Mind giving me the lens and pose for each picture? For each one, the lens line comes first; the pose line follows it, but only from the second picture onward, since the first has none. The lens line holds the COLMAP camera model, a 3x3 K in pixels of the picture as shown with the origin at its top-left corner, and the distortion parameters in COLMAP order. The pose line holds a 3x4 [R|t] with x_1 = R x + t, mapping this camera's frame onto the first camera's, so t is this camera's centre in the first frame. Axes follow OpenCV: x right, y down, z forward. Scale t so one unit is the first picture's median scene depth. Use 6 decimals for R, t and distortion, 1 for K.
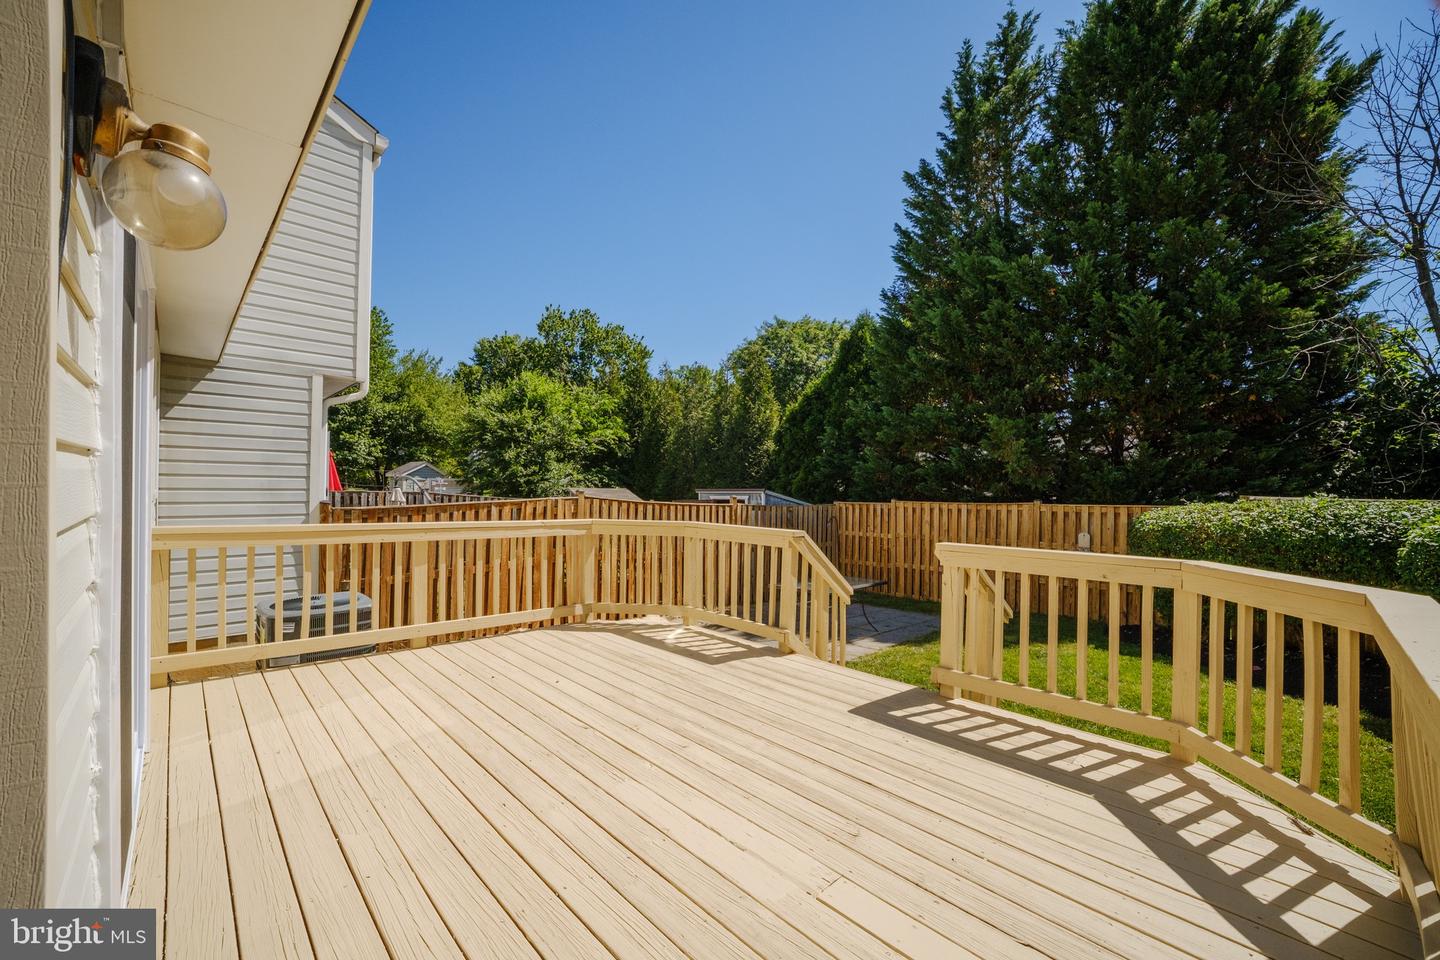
lens RADIAL K [[579.0, 0, 716.2], [0, 579.0, 486.8], [0, 0, 1]] dist [-0.026625, 0.006413]
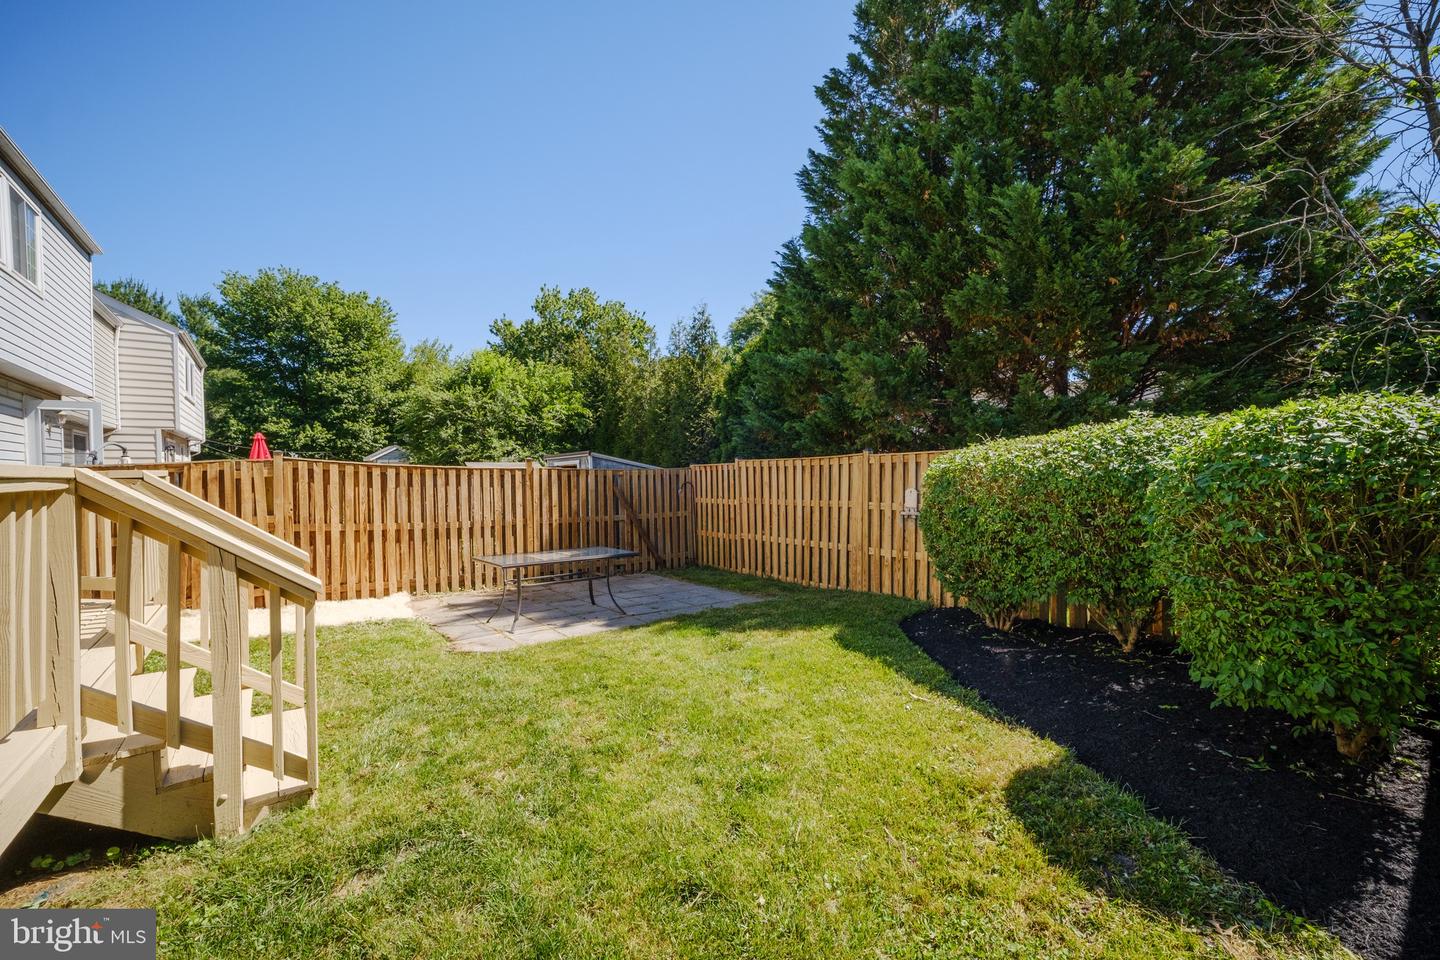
lens RADIAL K [[578.3, 0, 715.9], [0, 578.3, 483.5], [0, 0, 1]] dist [-0.026319, 0.007892]
pose [[0.993978, -0.025814, -0.106492, 0.370512], [0.028387, 0.999339, 0.022720, 0.038907], [0.105835, -0.025606, 0.994054, 0.159157]]
